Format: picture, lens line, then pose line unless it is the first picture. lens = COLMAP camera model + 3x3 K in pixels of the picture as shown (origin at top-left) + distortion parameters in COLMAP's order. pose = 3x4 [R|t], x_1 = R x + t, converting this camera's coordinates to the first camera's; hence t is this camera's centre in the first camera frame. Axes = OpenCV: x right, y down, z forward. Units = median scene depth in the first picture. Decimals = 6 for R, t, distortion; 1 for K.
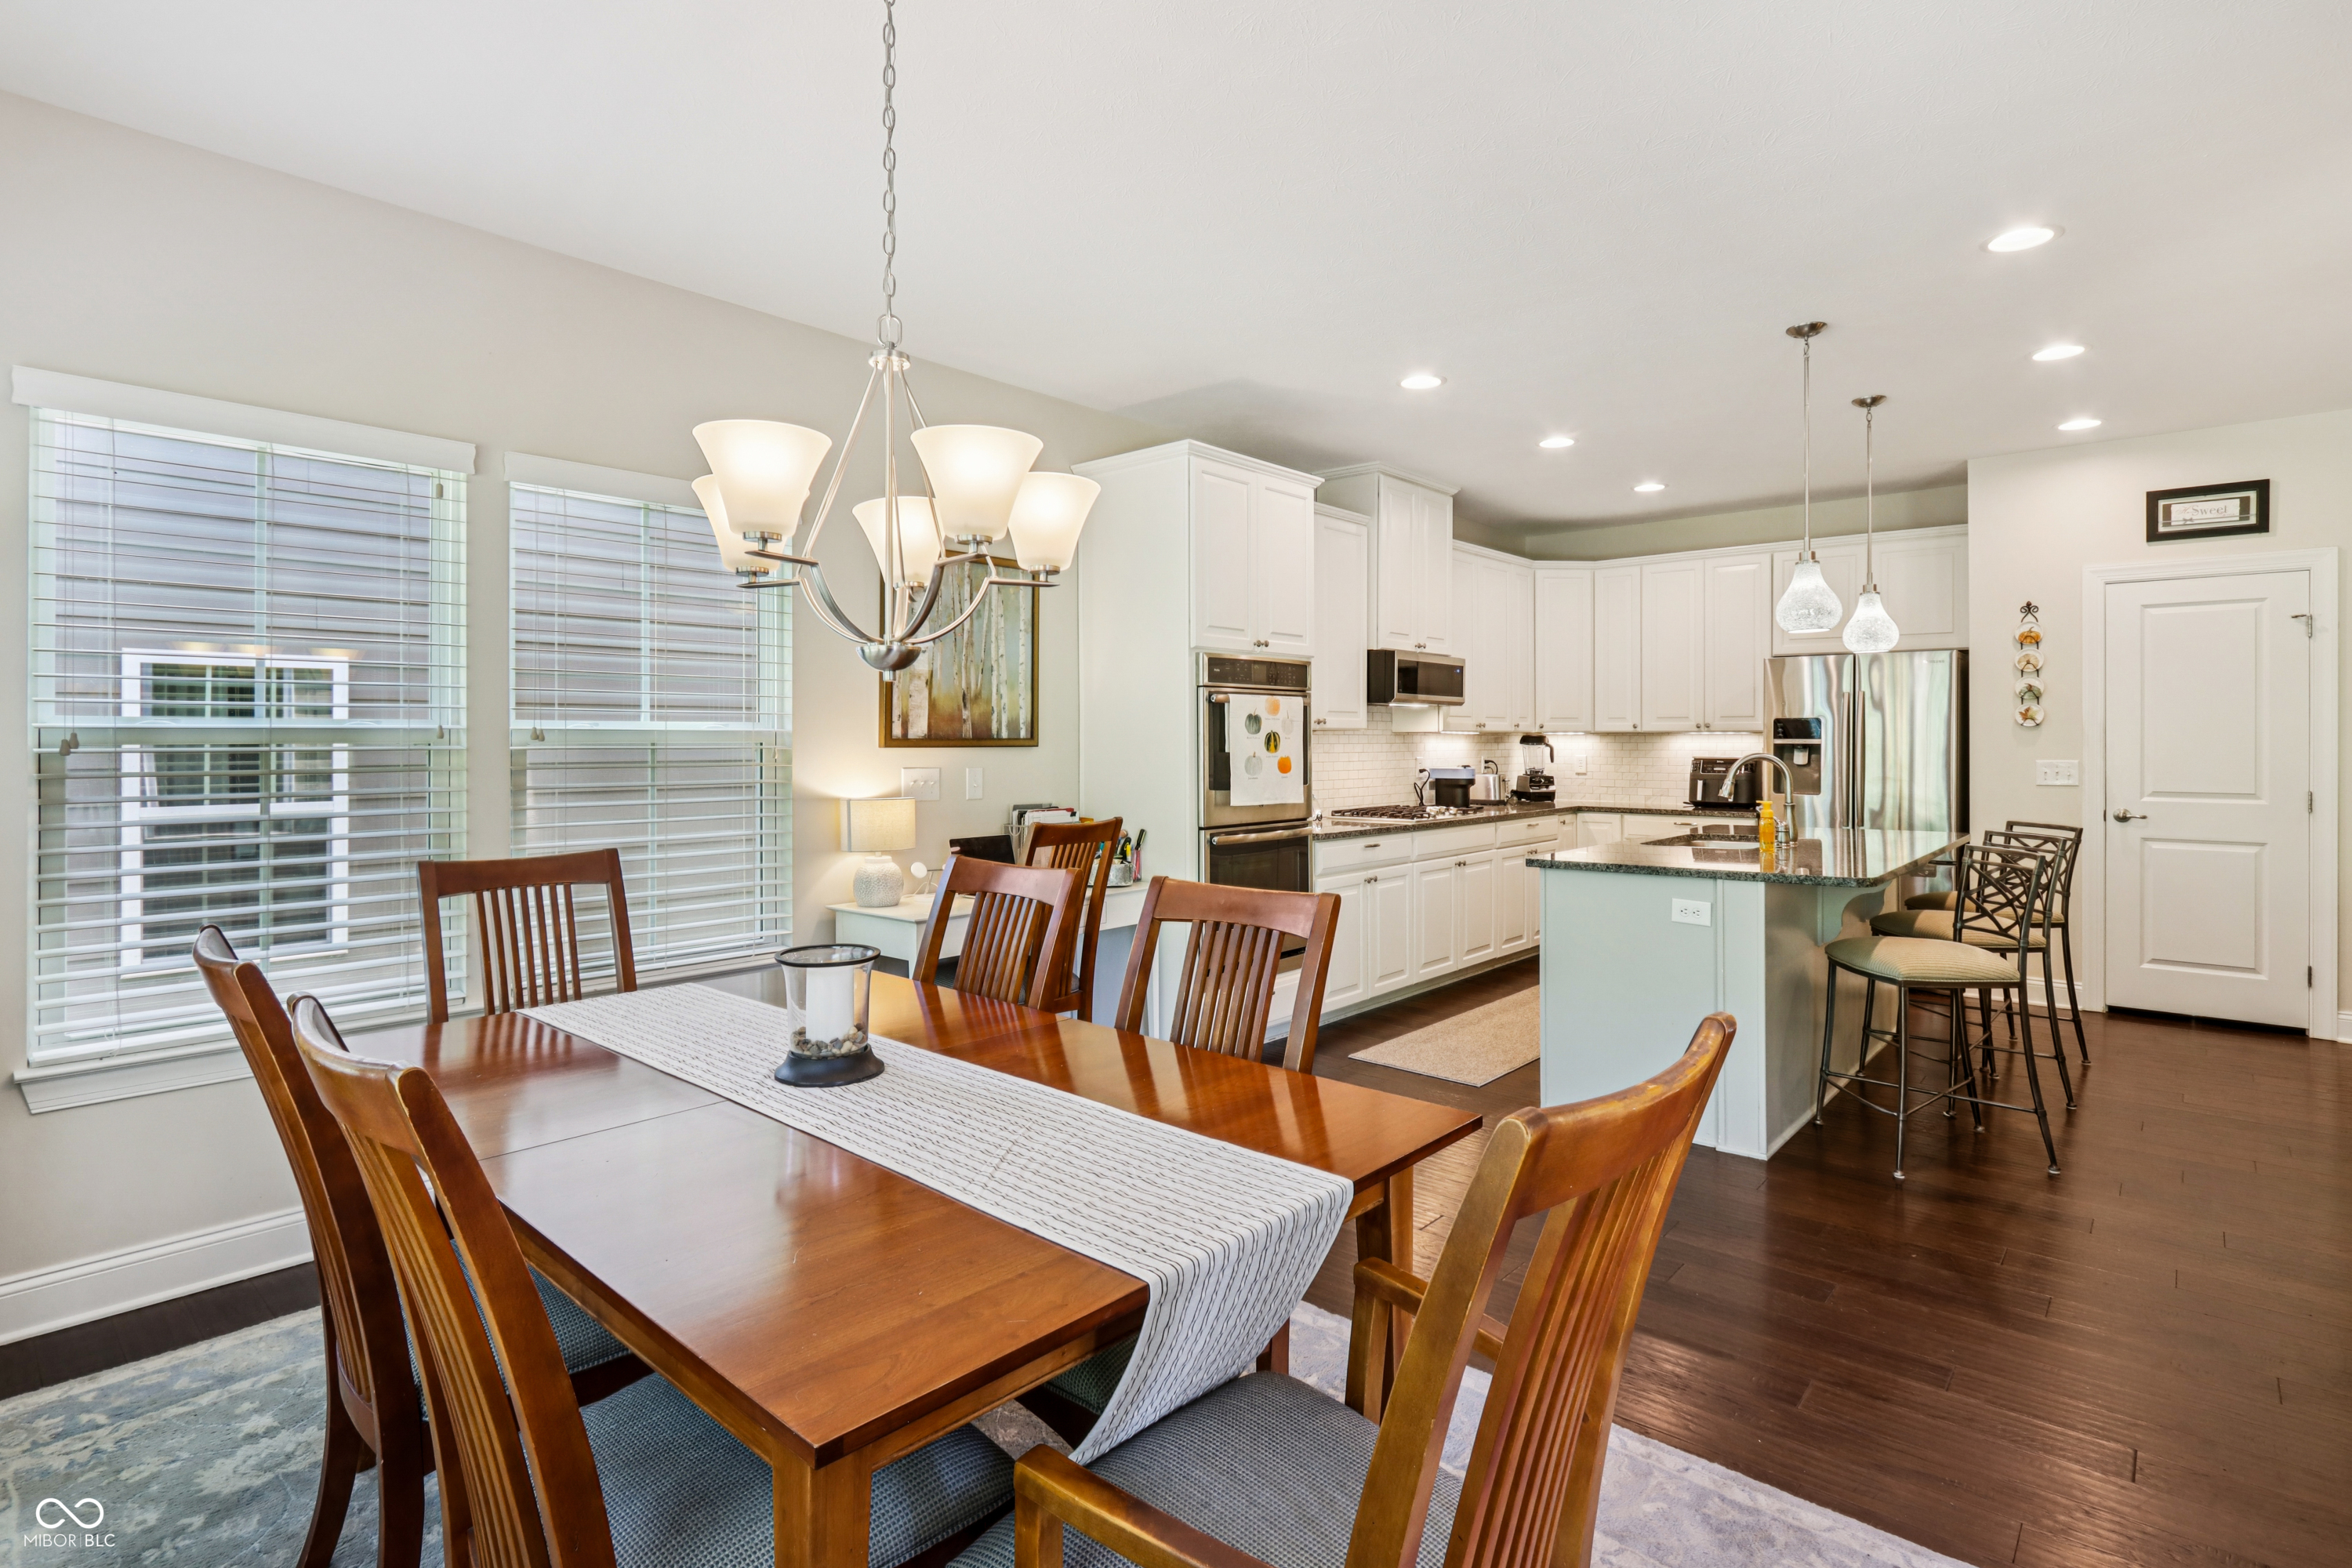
lens RADIAL K [[1166.9, 0, 1160.9], [0, 1166.9, 741.7], [0, 0, 1]] dist [-0.011353, -0.000272]
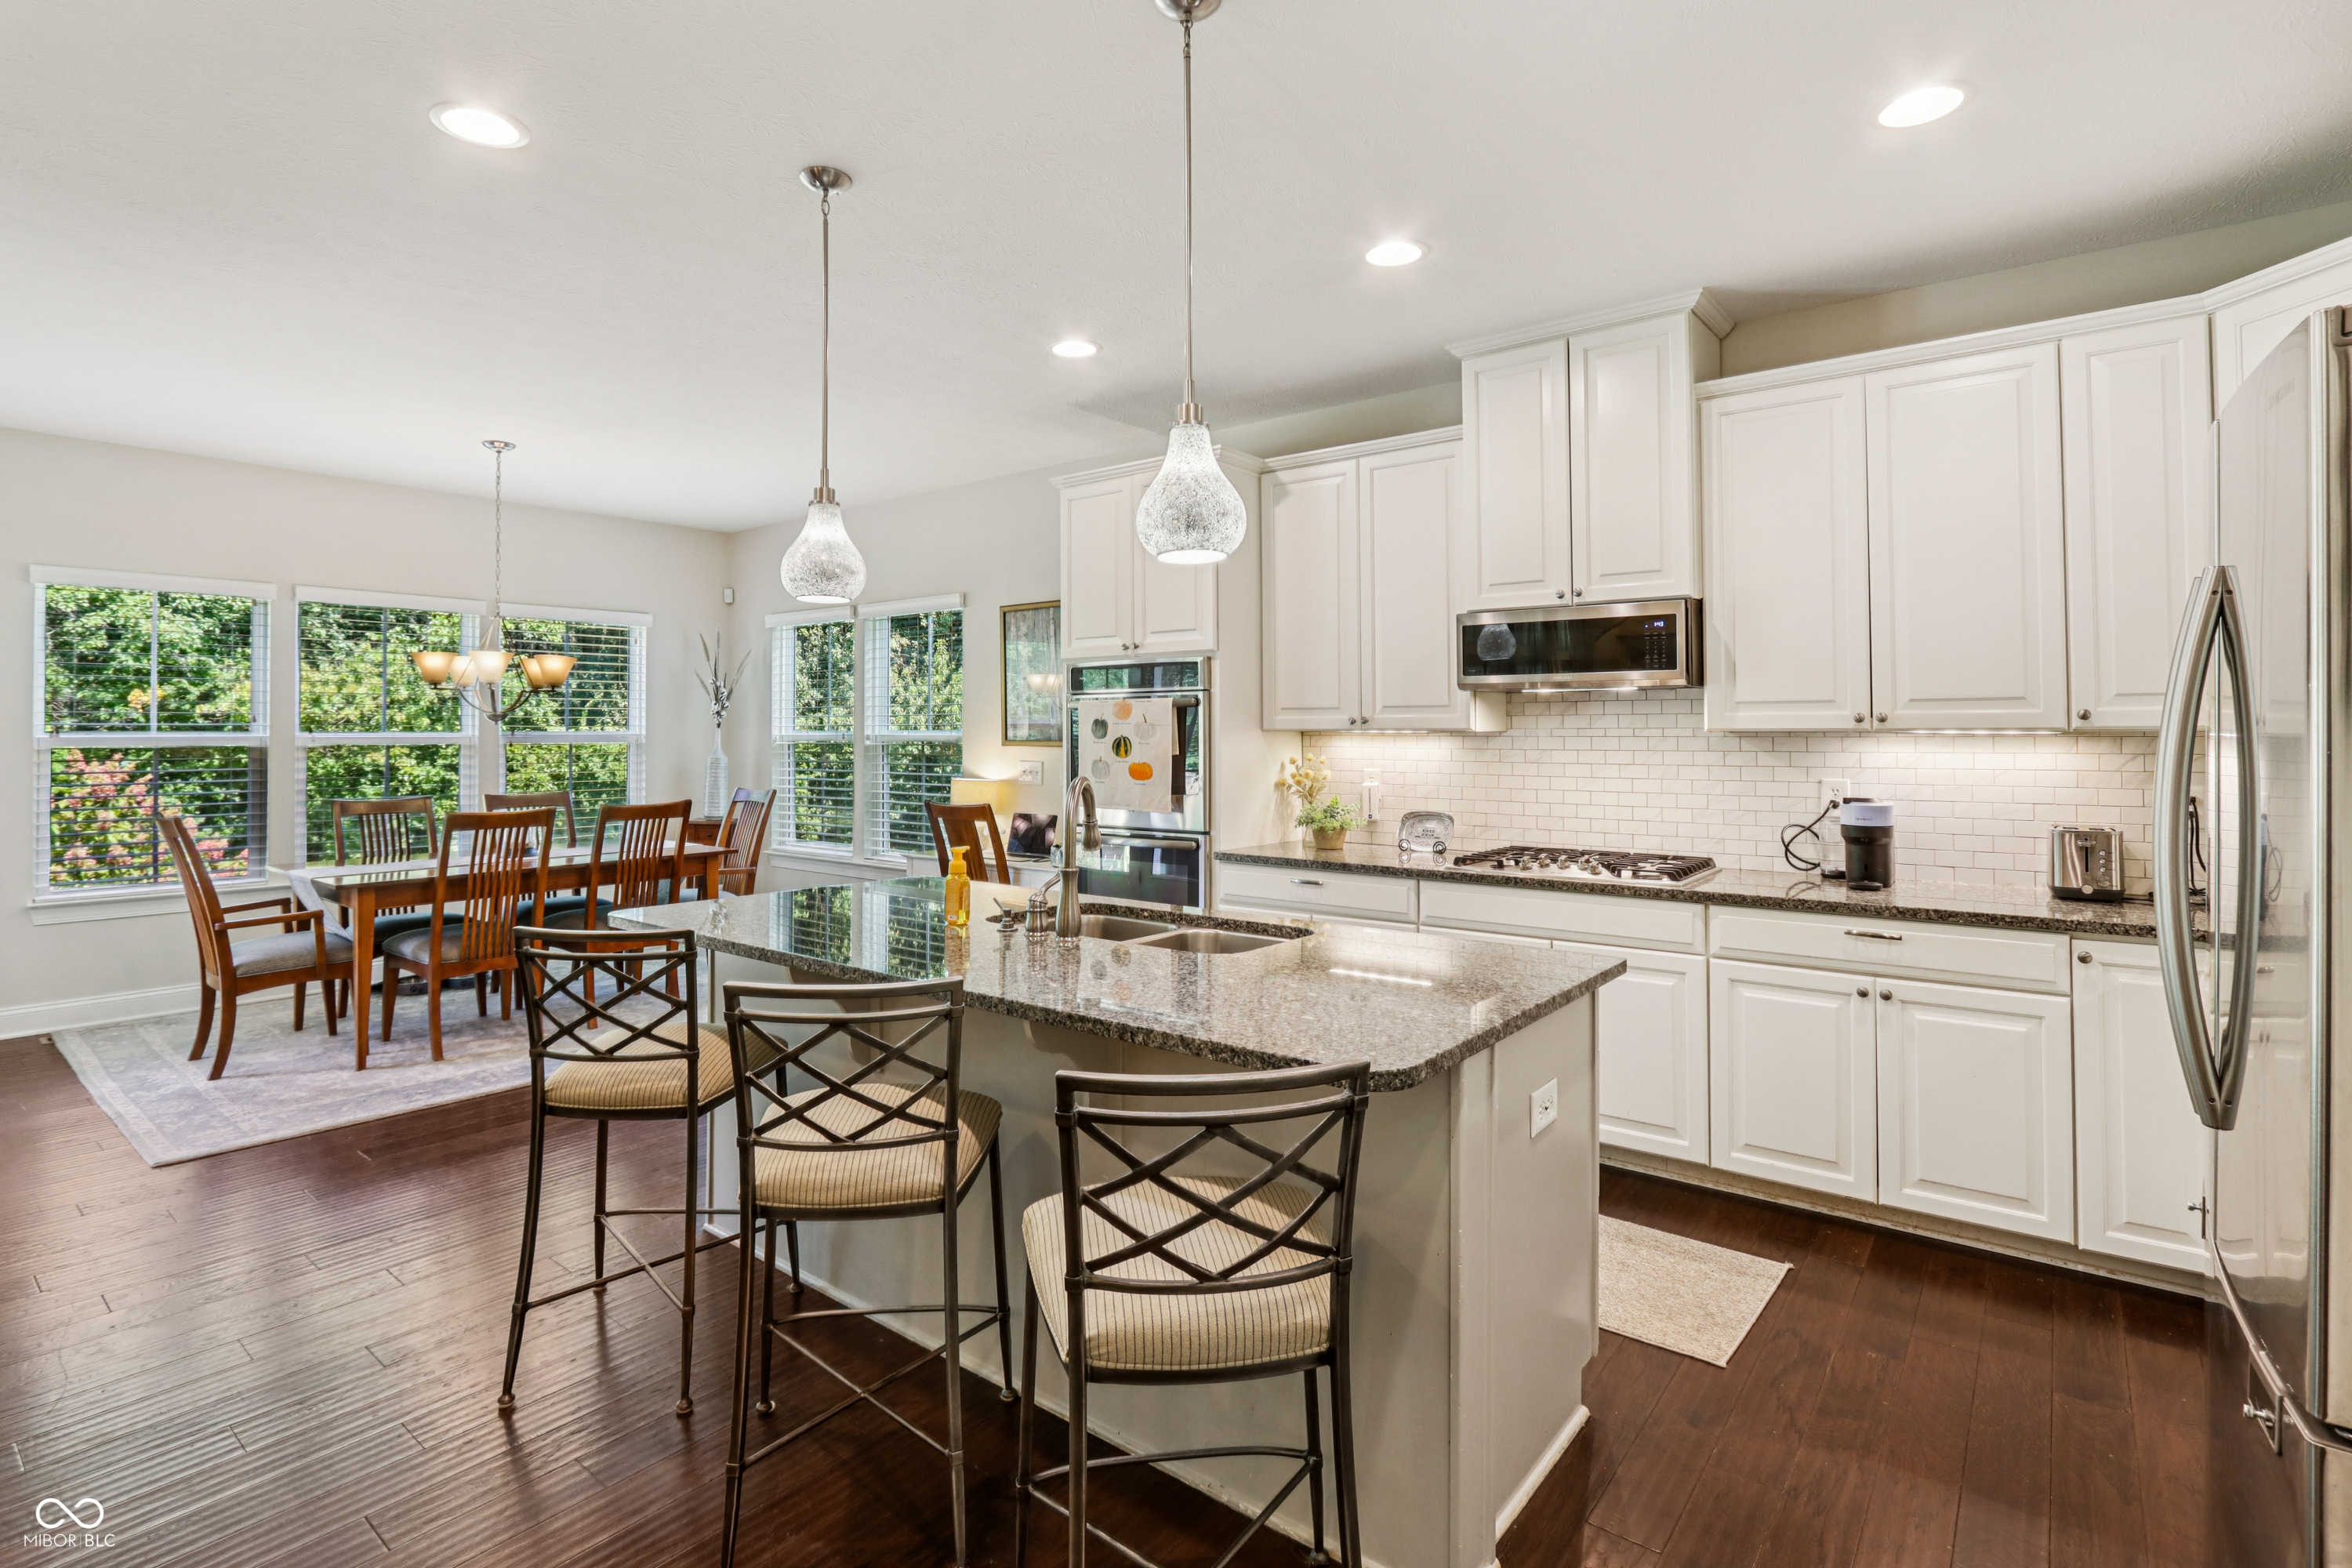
lens RADIAL K [[1129.0, 0, 1179.5], [0, 1129.0, 703.9], [0, 0, 1]] dist [-0.010337, 0.000186]
pose [[0.070998, -0.026889, -0.997114, 0.874755], [0.002226, 0.999638, -0.026799, -0.008578], [0.997474, -0.000317, 0.071032, 0.820377]]
